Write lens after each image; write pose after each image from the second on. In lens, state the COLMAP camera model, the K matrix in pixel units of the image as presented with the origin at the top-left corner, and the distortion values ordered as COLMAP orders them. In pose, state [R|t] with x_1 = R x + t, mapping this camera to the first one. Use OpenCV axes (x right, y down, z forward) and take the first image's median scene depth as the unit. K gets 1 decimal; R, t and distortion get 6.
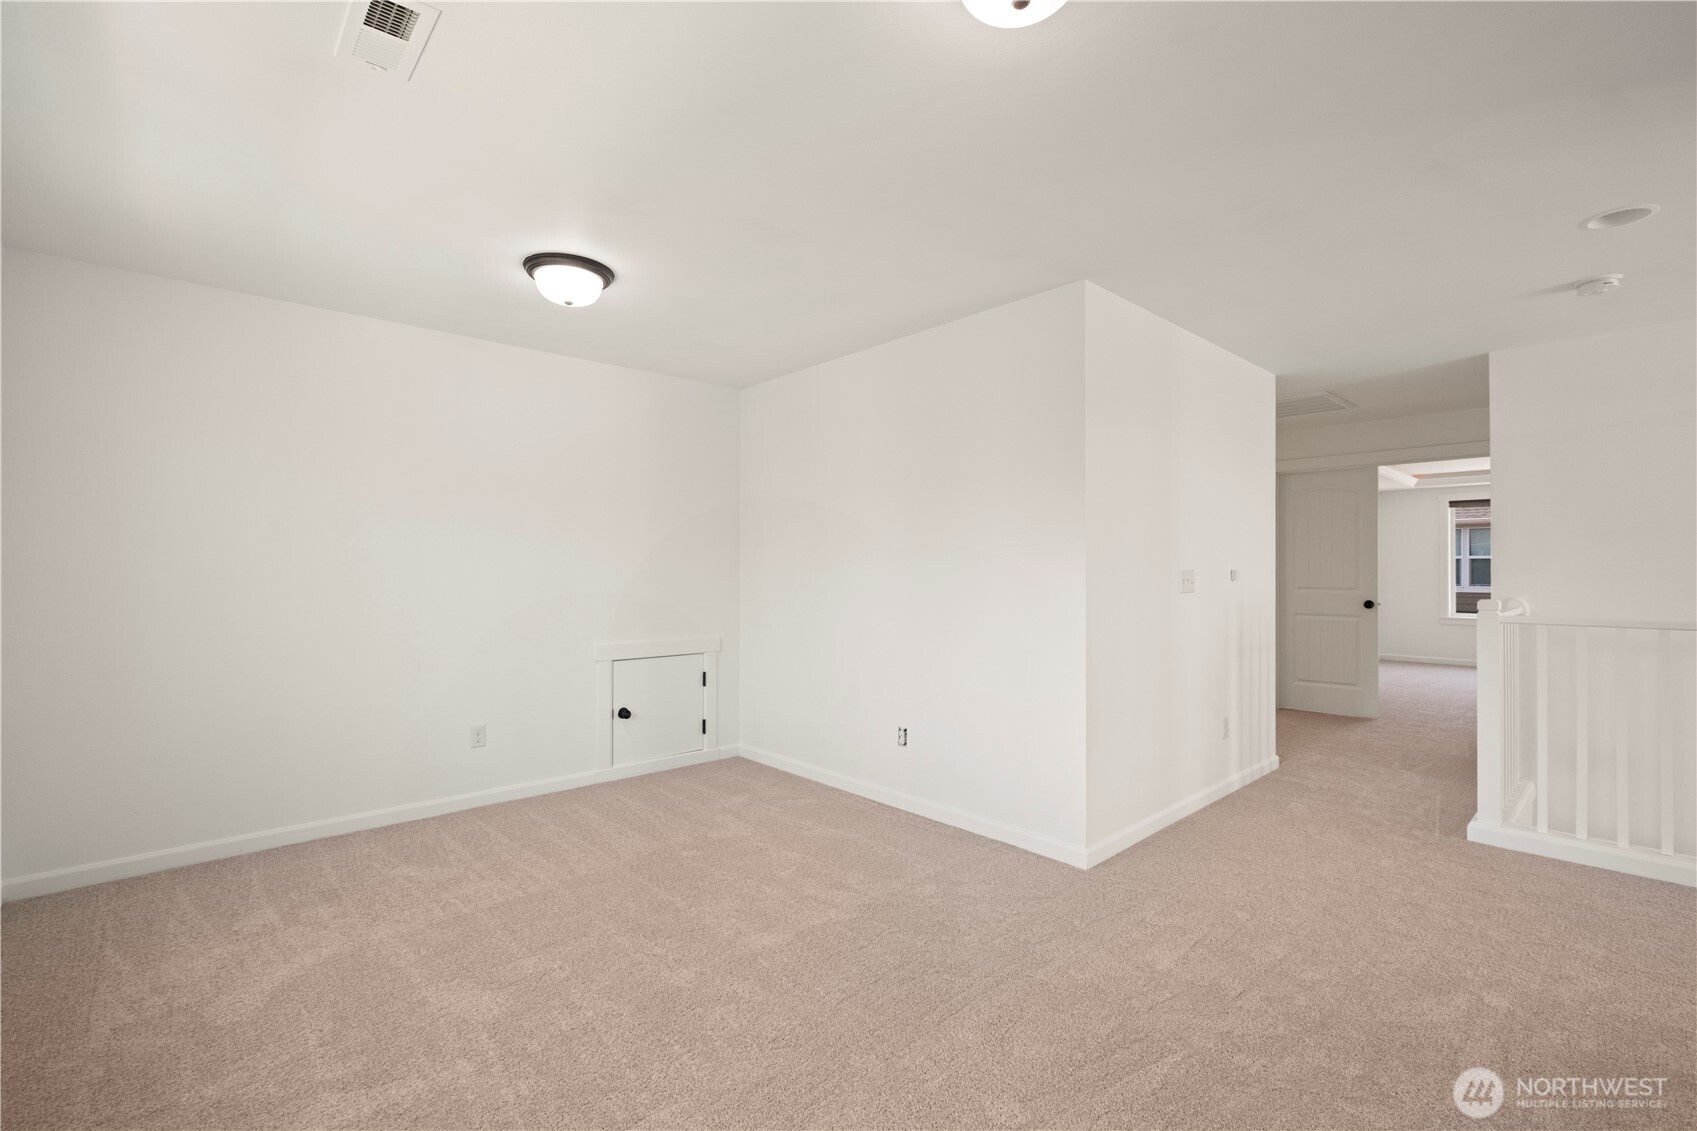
lens RADIAL K [[741.4, 0, 842.7], [0, 741.4, 559.2], [0, 0, 1]] dist [0.004541, -0.005491]
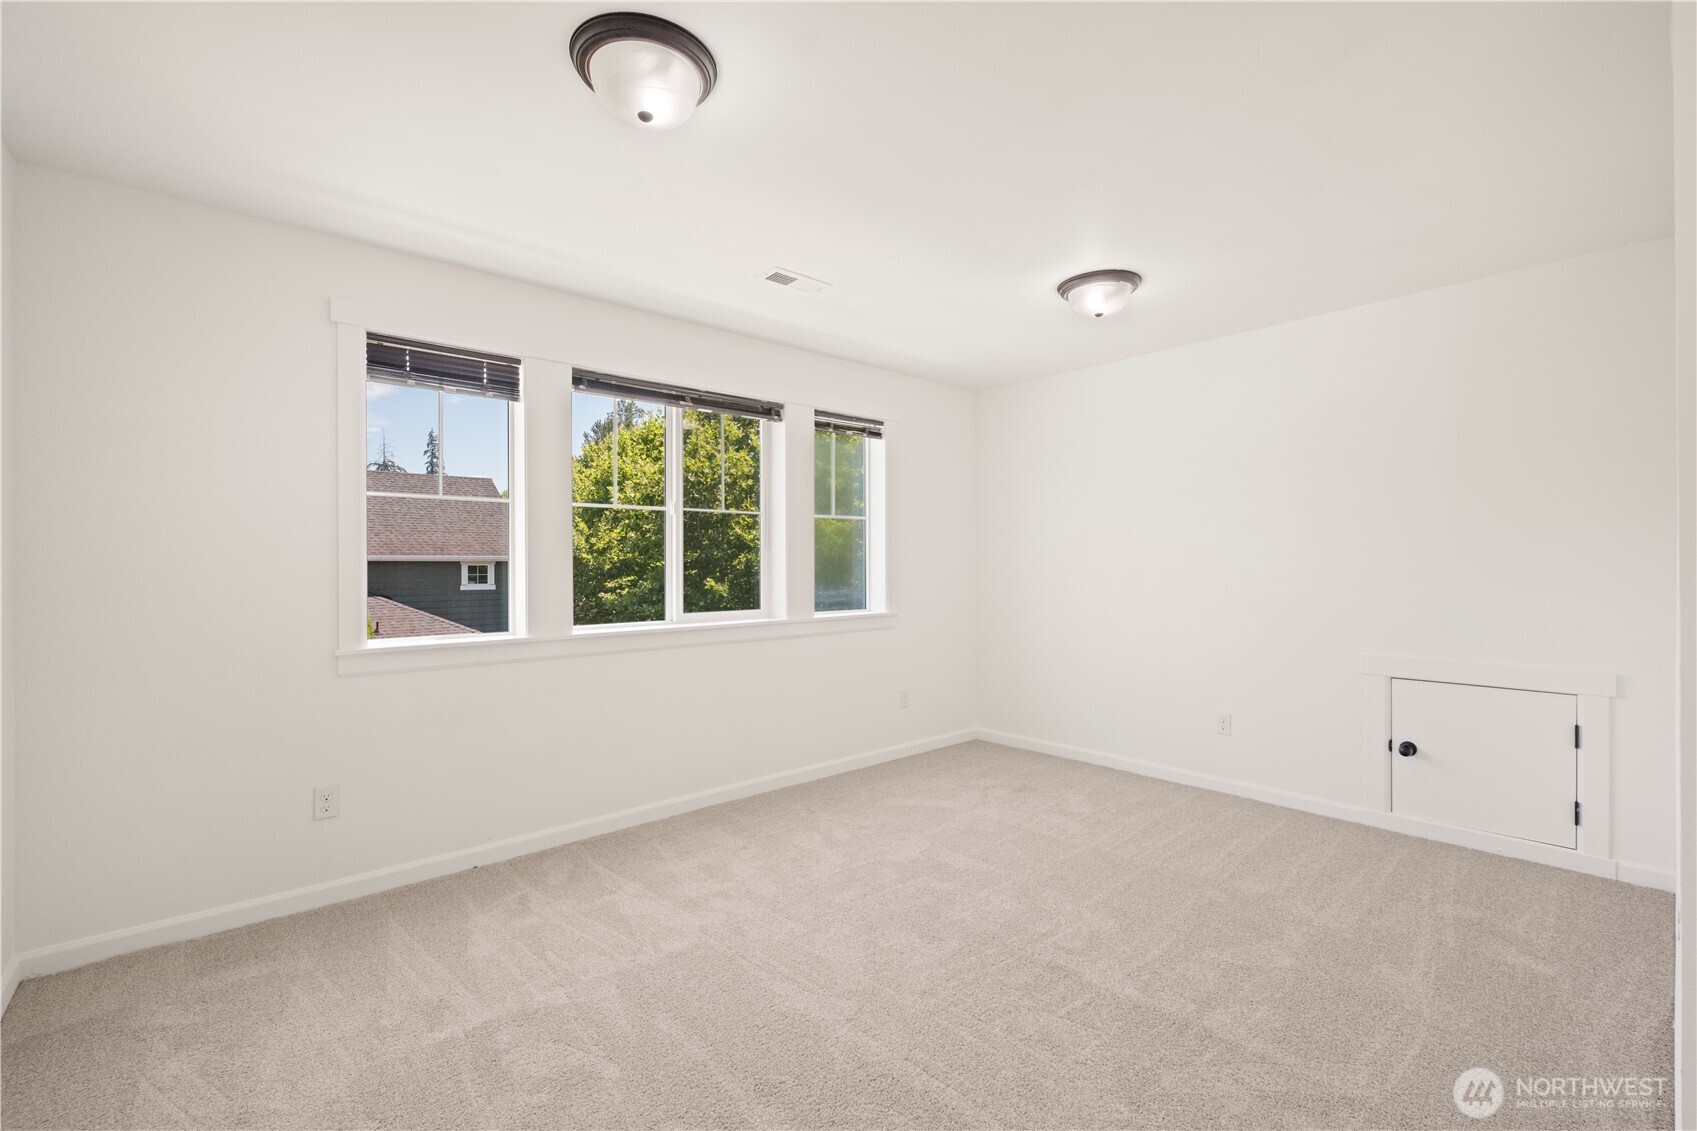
lens RADIAL K [[741.4, 0, 849.2], [0, 741.4, 569.5], [0, 0, 1]] dist [0.004541, -0.005491]
pose [[-0.008933, 0.004551, -0.999950, 0.507919], [0.010997, 0.999930, 0.004452, 0.015534], [0.999900, -0.010957, -0.008982, 0.474434]]
